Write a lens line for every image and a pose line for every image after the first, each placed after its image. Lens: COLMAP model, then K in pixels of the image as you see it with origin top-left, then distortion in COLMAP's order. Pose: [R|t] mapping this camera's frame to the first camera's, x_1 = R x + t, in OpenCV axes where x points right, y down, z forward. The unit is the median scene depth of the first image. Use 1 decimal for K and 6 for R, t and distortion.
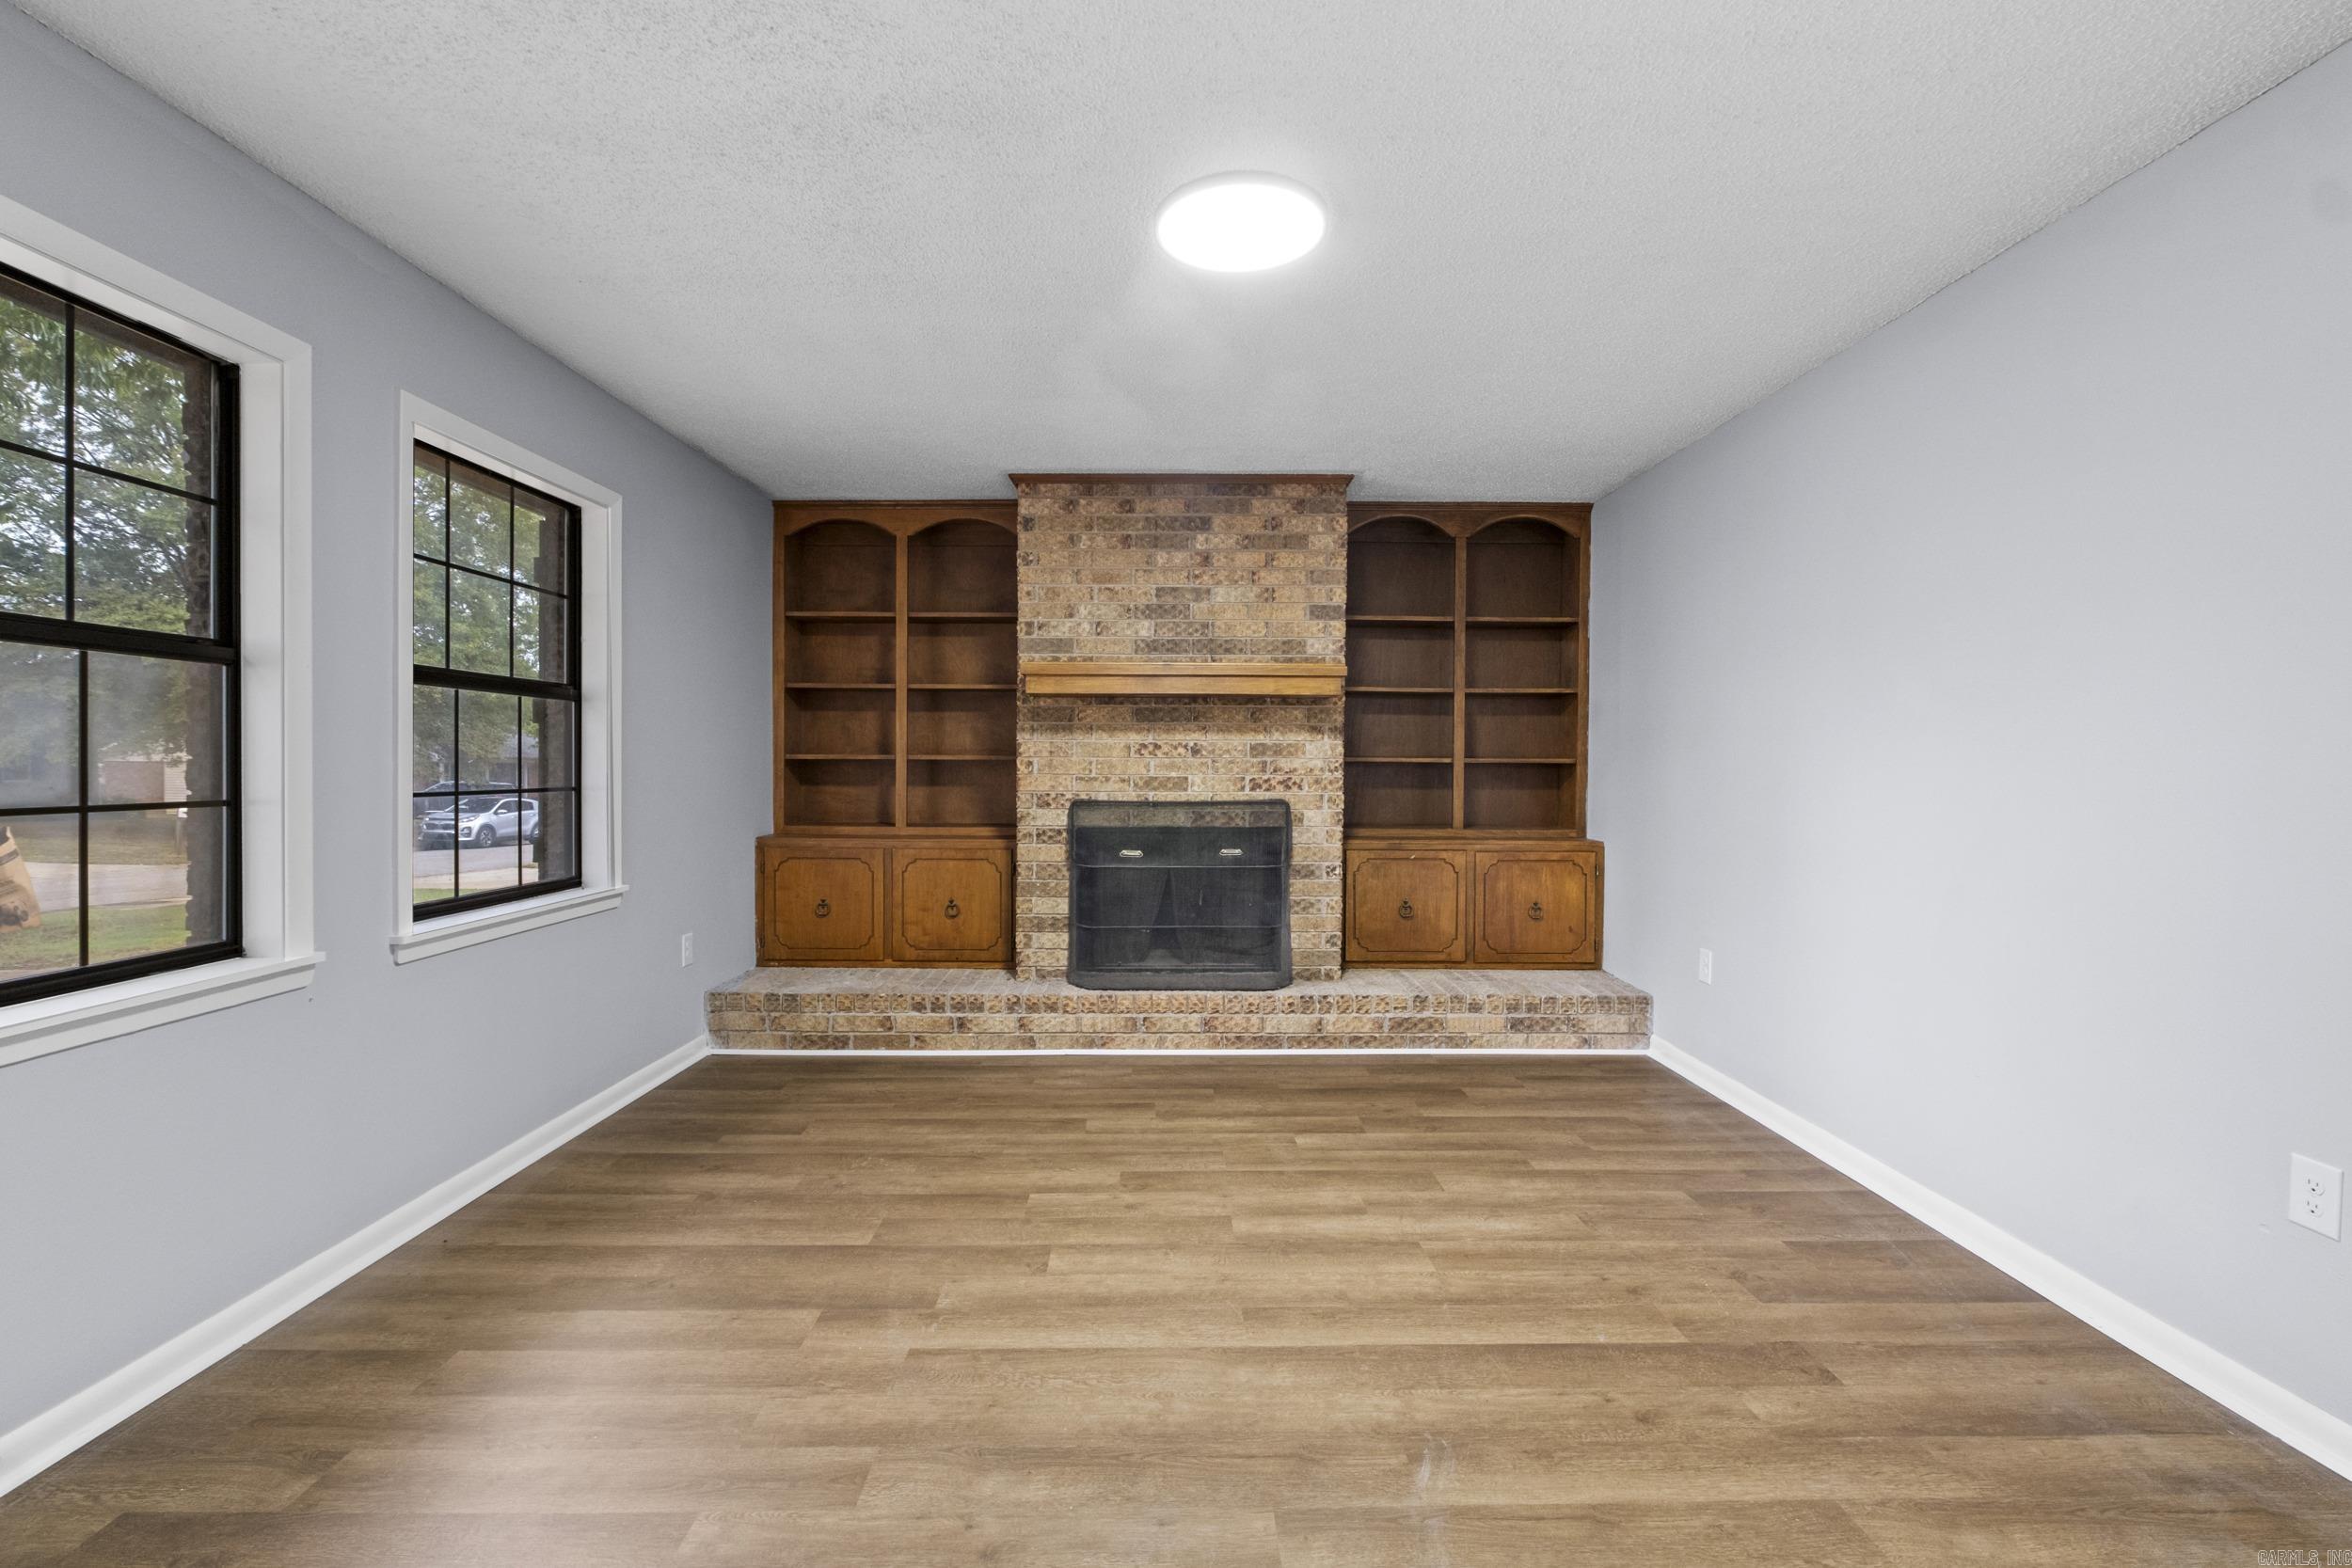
lens RADIAL K [[1003.2, 0, 1184.6], [0, 1003.2, 784.8], [0, 0, 1]] dist [-0.008059, 0.000113]
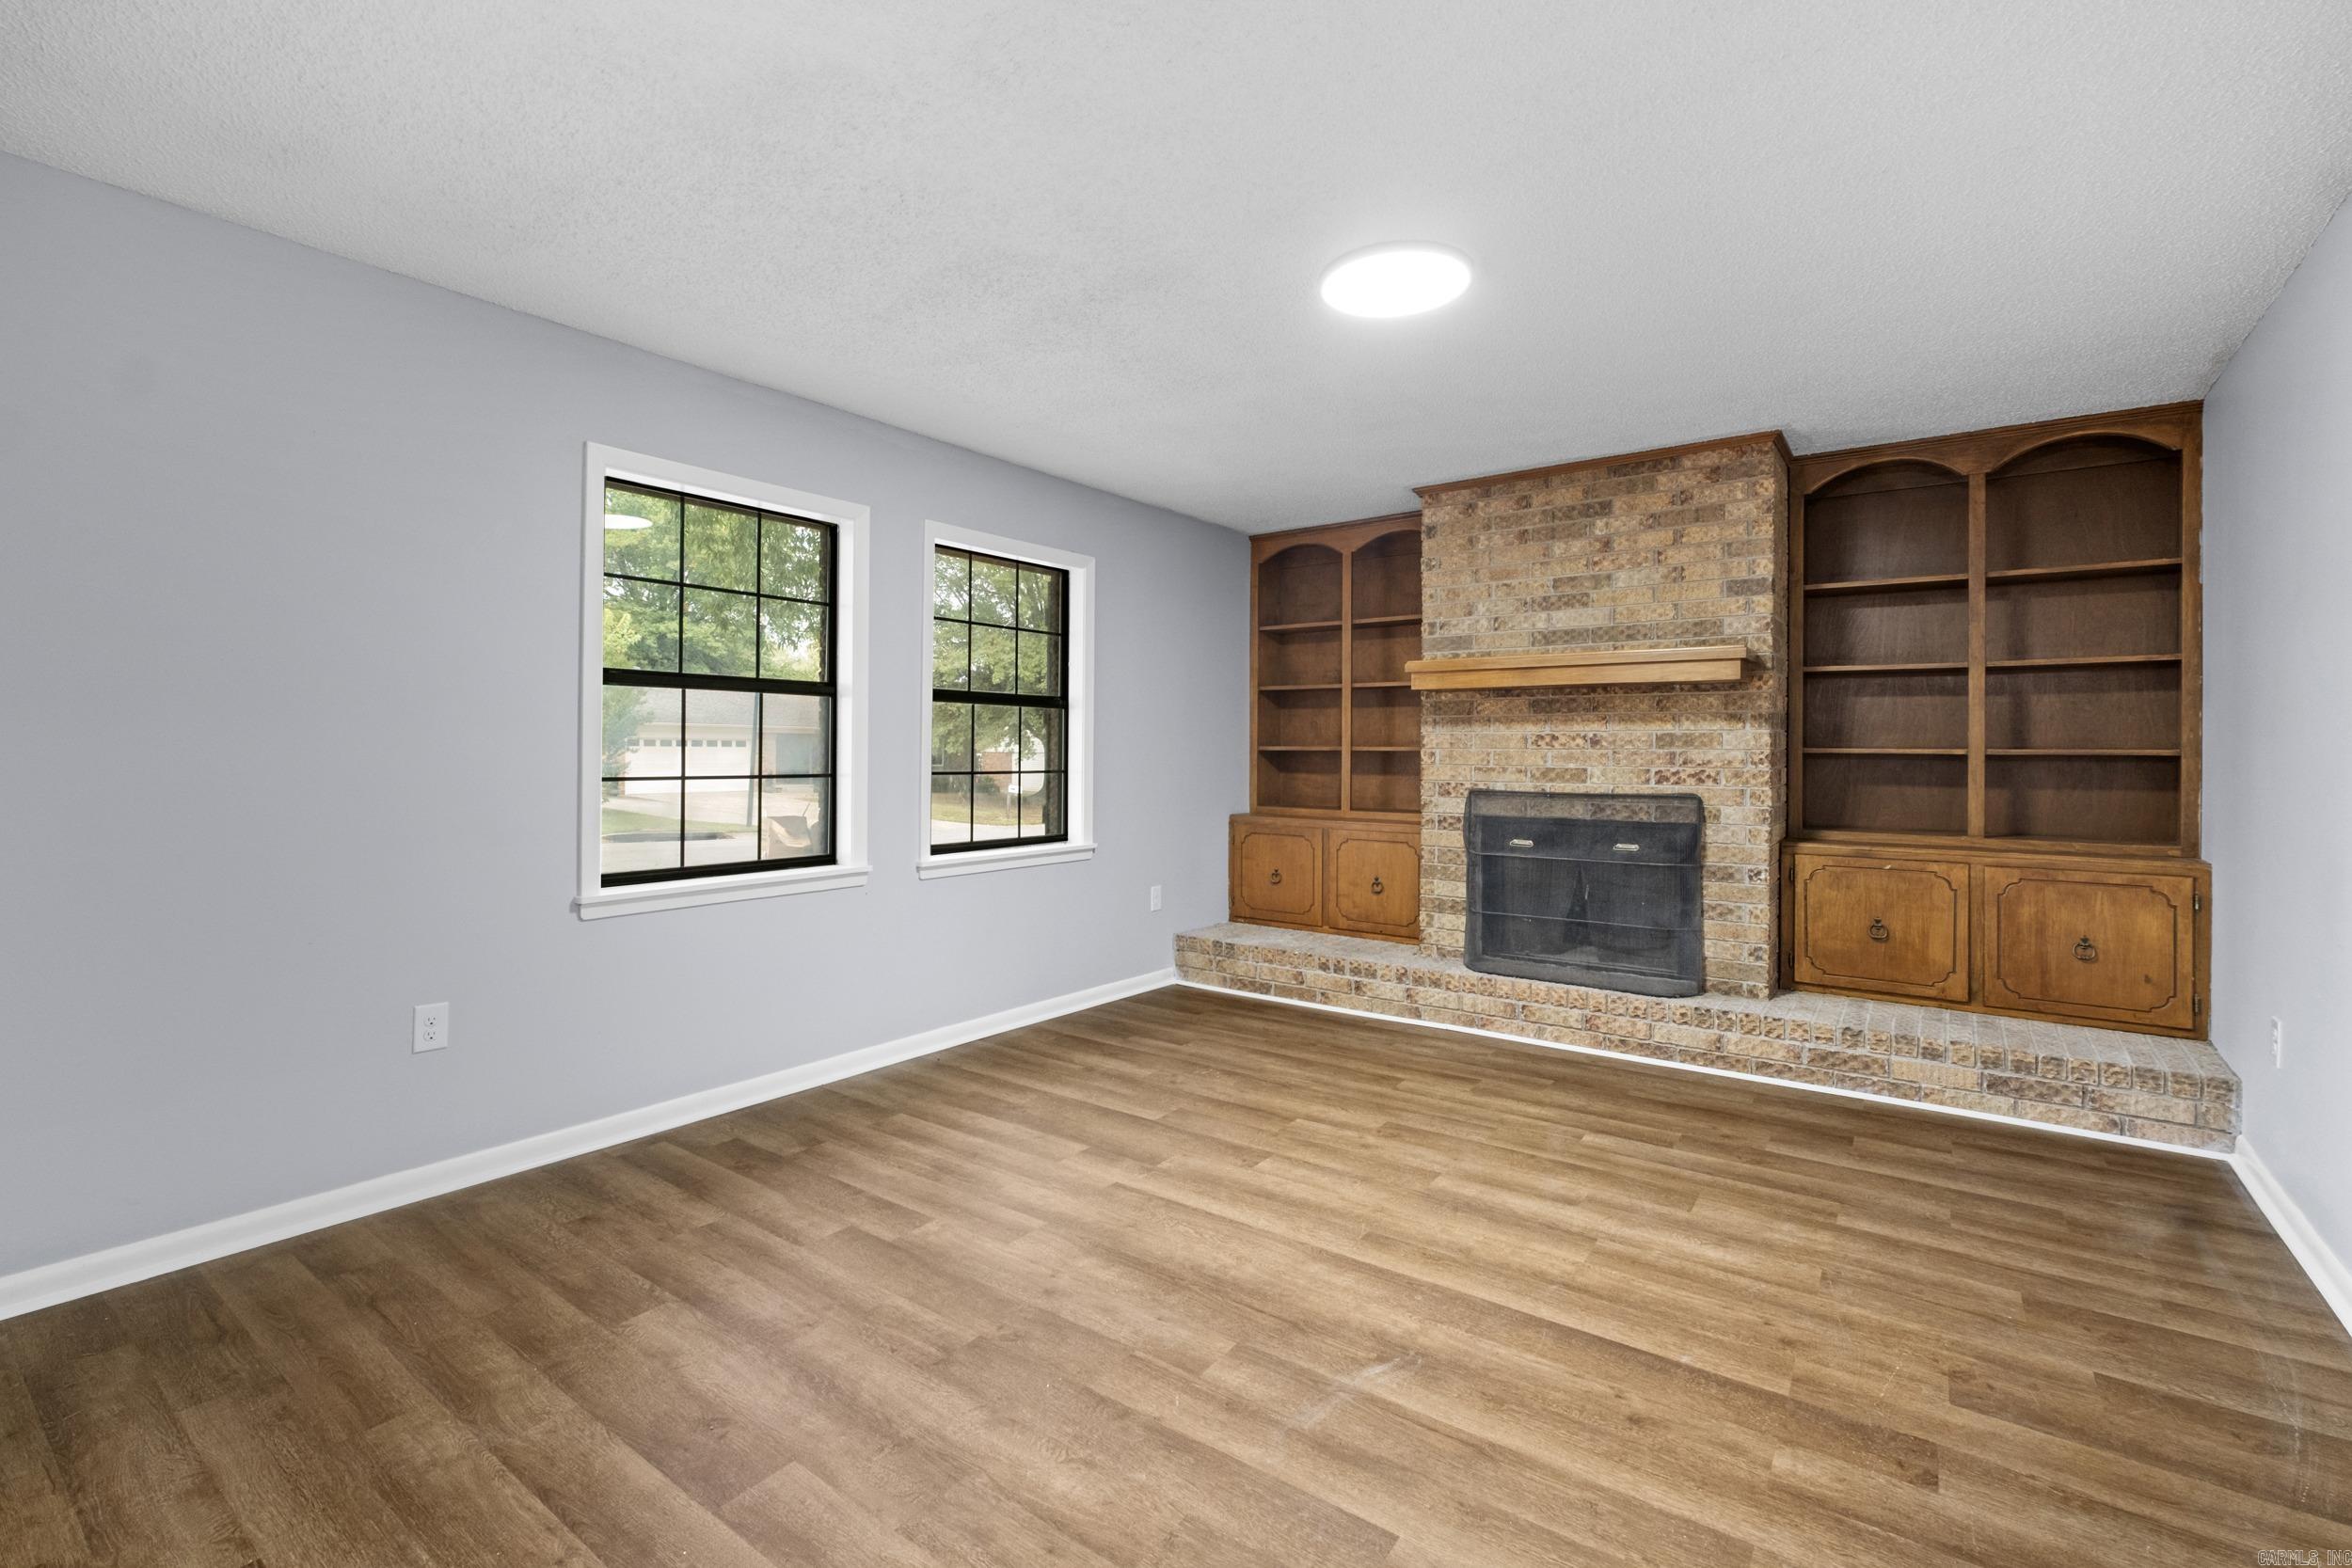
lens RADIAL K [[1003.2, 0, 1166.3], [0, 1003.2, 763.6], [0, 0, 1]] dist [-0.008059, 0.000113]
pose [[0.803468, 0.007436, -0.595301, 0.328137], [-0.014811, 0.999862, -0.007500, 0.000957], [0.595164, 0.014843, 0.803468, -0.037200]]
